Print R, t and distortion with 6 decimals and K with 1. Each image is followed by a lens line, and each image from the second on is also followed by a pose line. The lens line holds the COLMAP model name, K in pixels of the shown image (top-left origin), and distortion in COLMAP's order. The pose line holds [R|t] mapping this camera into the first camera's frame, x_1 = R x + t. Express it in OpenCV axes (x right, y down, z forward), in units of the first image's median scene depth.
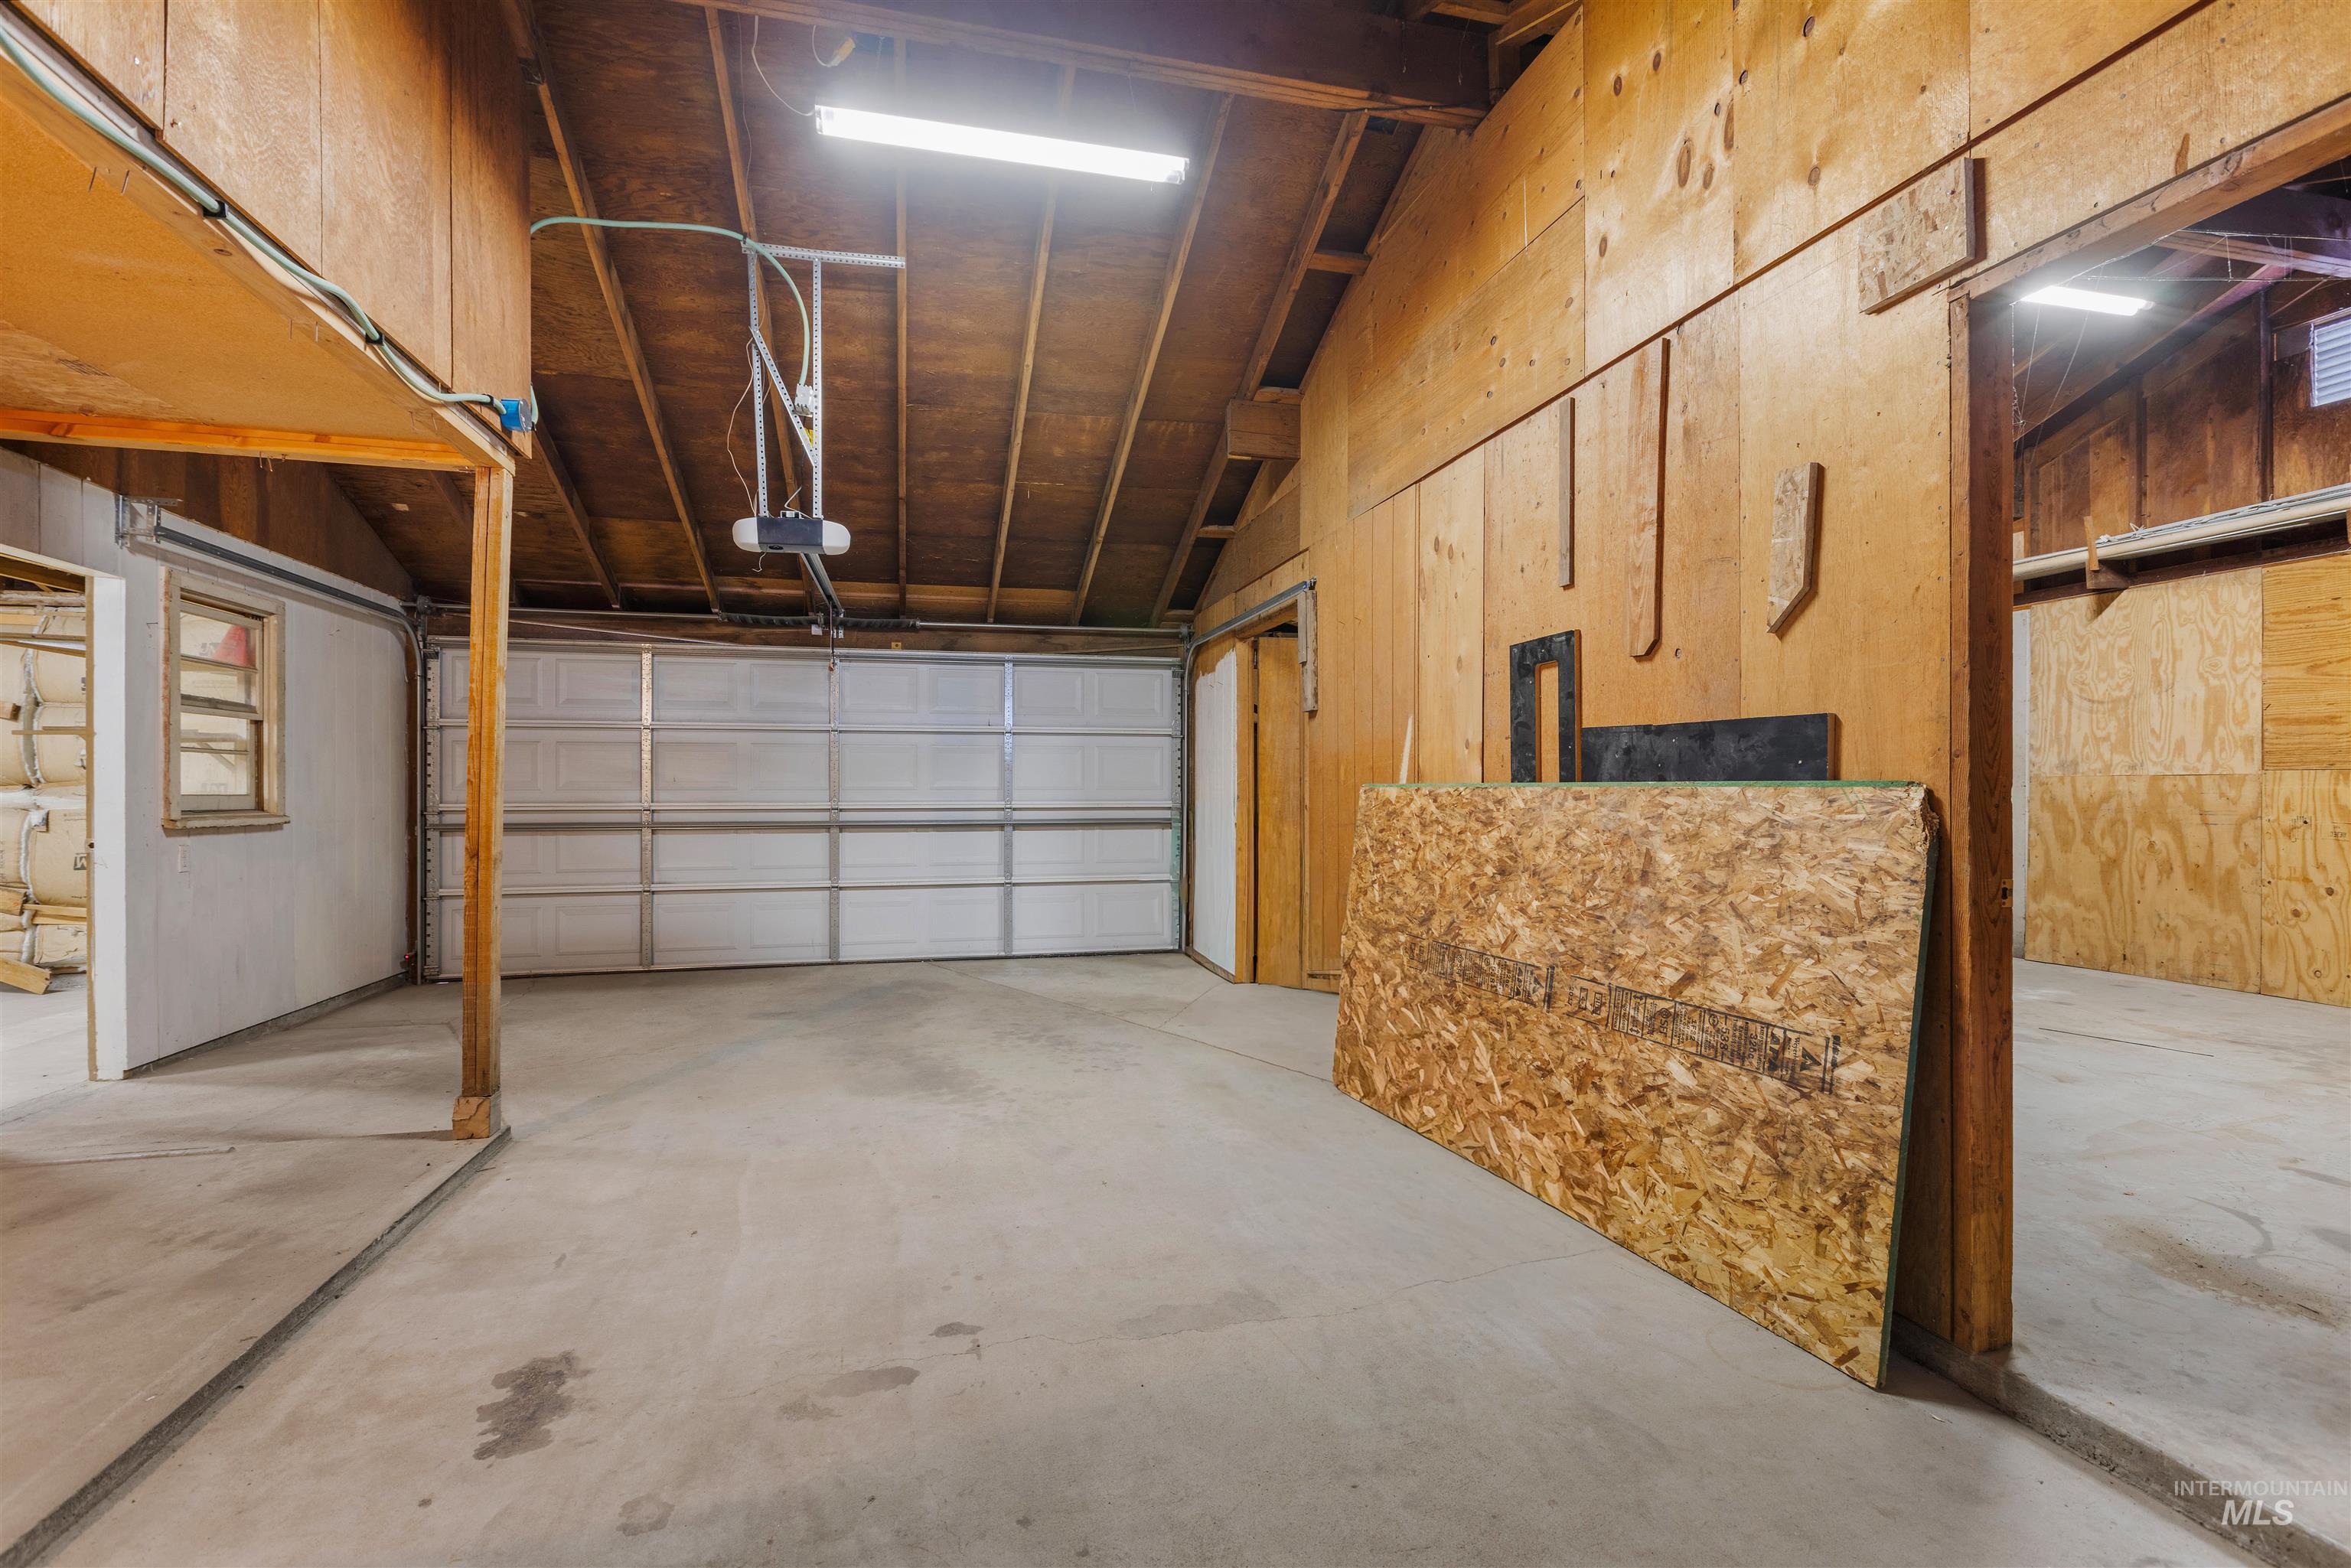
lens RADIAL K [[1061.8, 0, 1180.1], [0, 1061.8, 795.9], [0, 0, 1]] dist [0.003762, 0.000092]
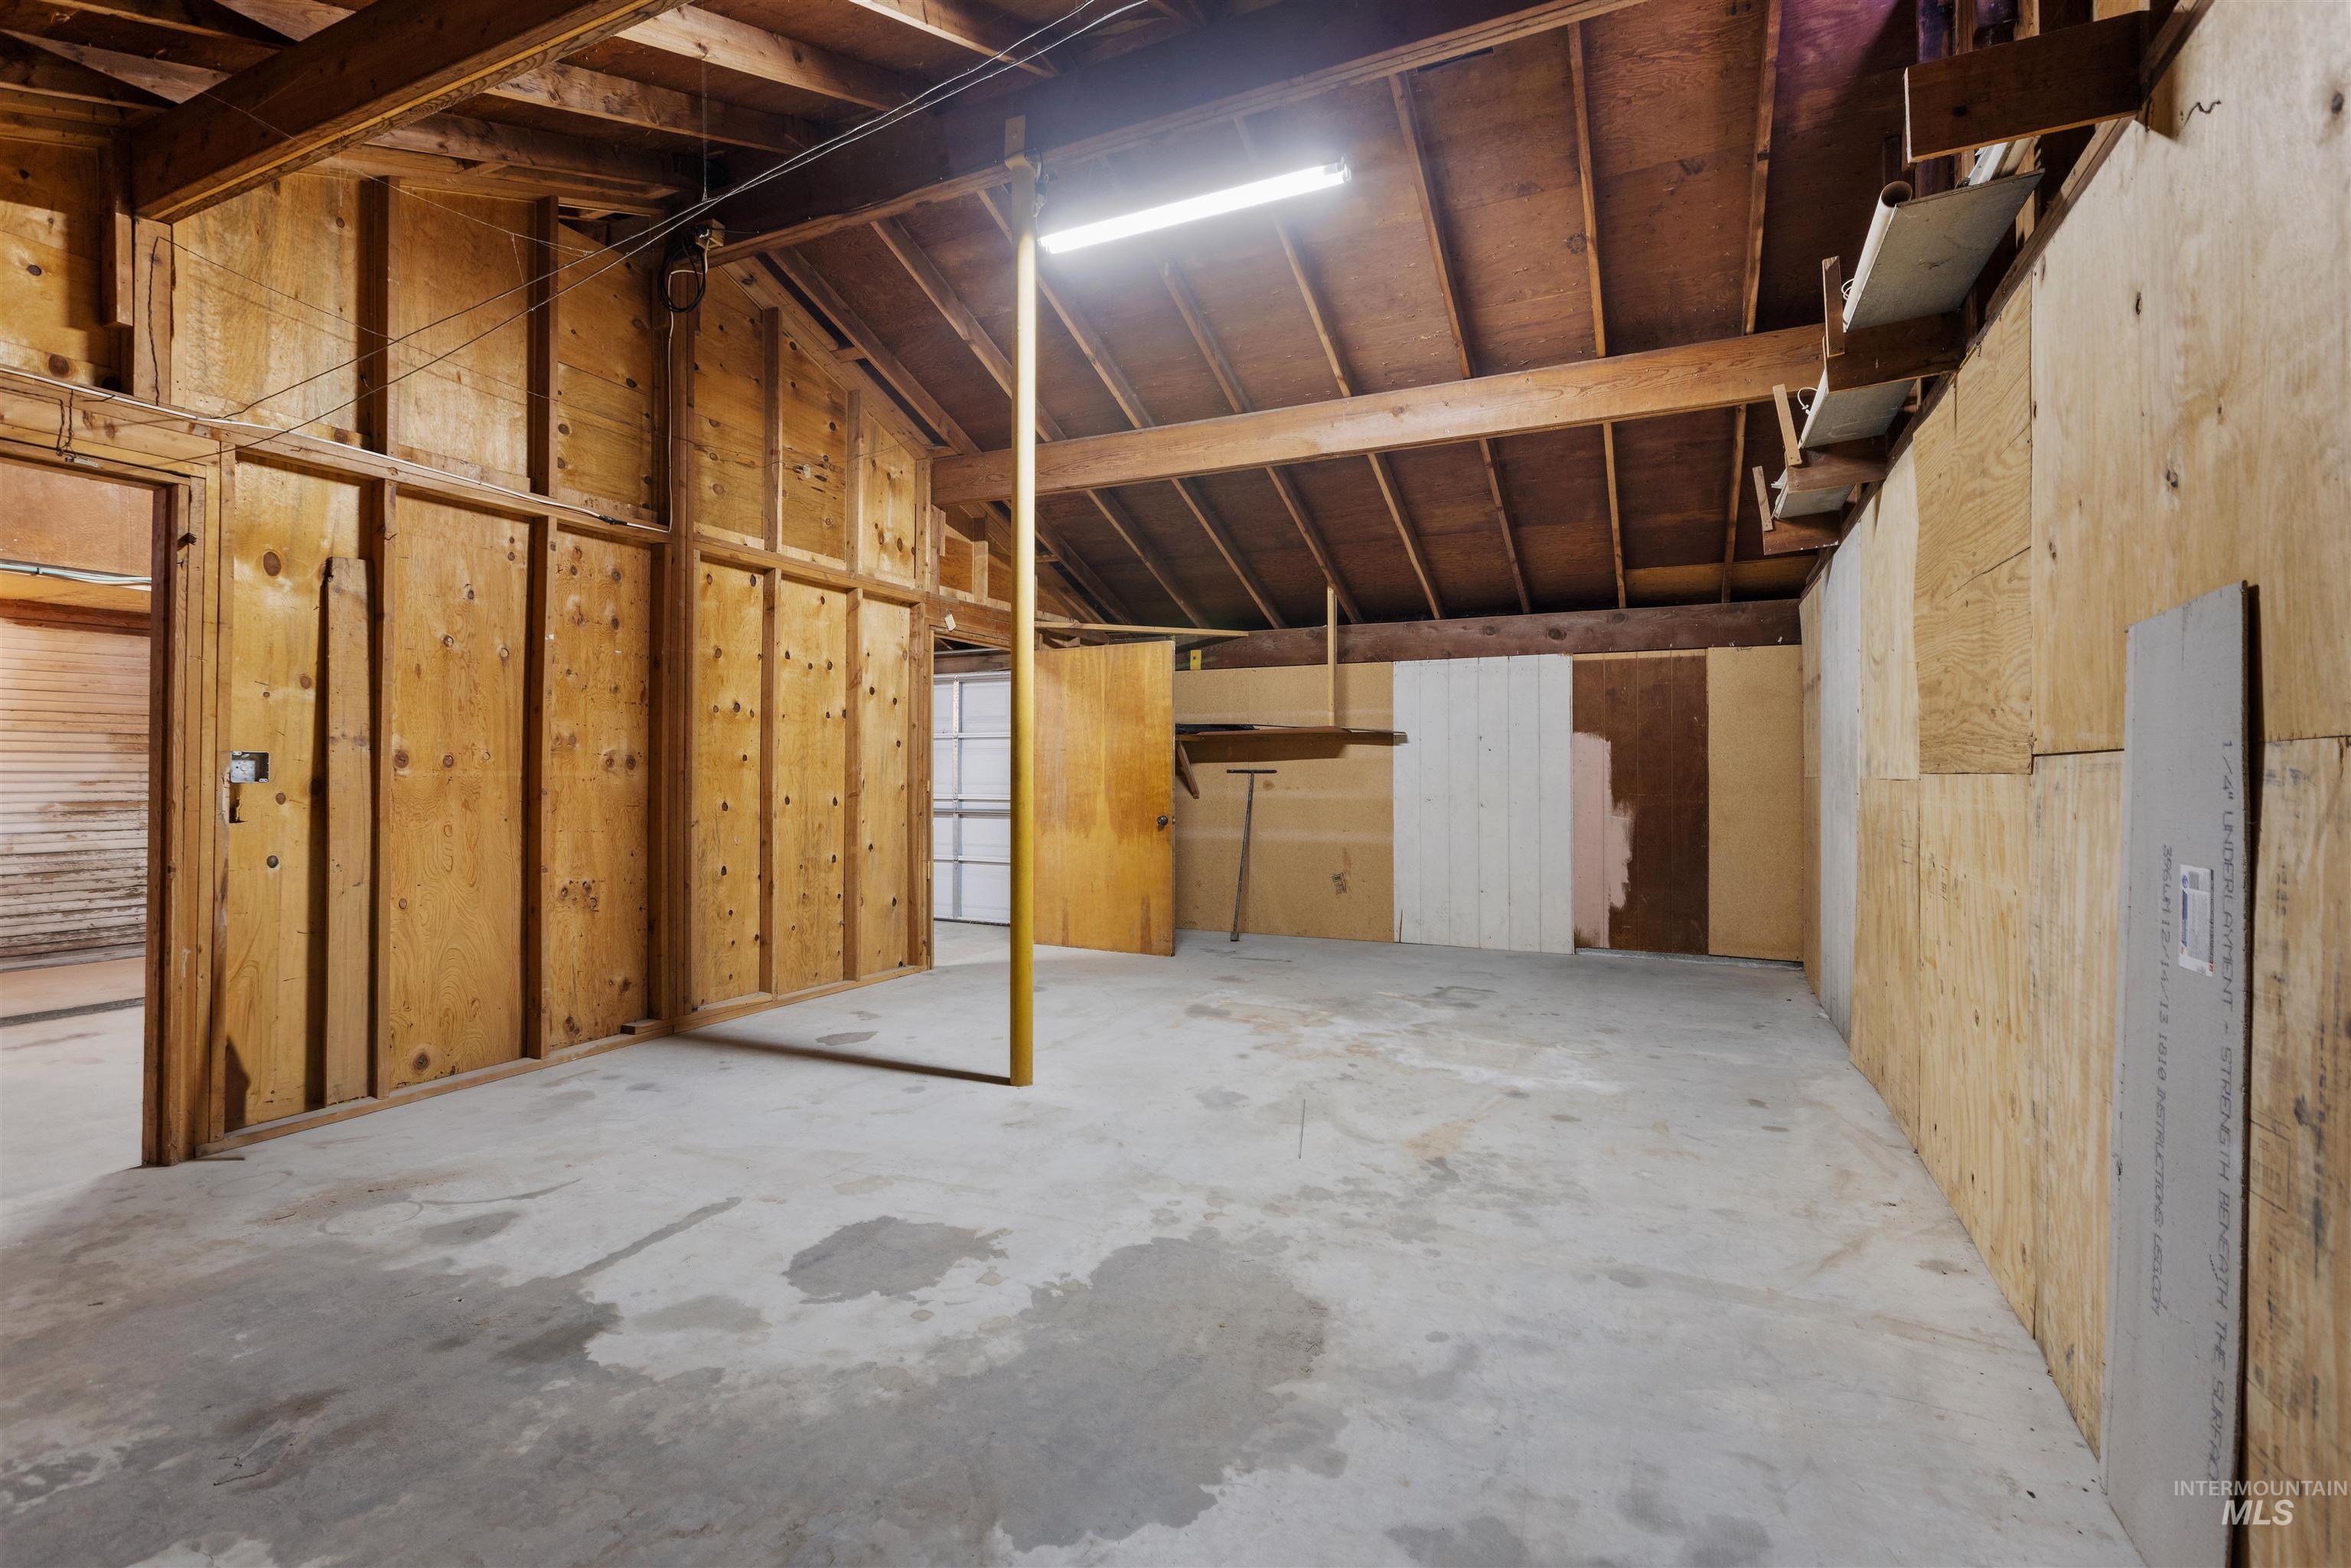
lens RADIAL K [[1061.8, 0, 1194.4], [0, 1061.8, 765.3], [0, 0, 1]] dist [0.003762, 0.000092]
pose [[0.775897, 0.005844, -0.630832, 0.825939], [-0.019442, 0.999704, -0.014652, -0.014909], [0.630559, 0.023633, 0.775781, 0.215413]]
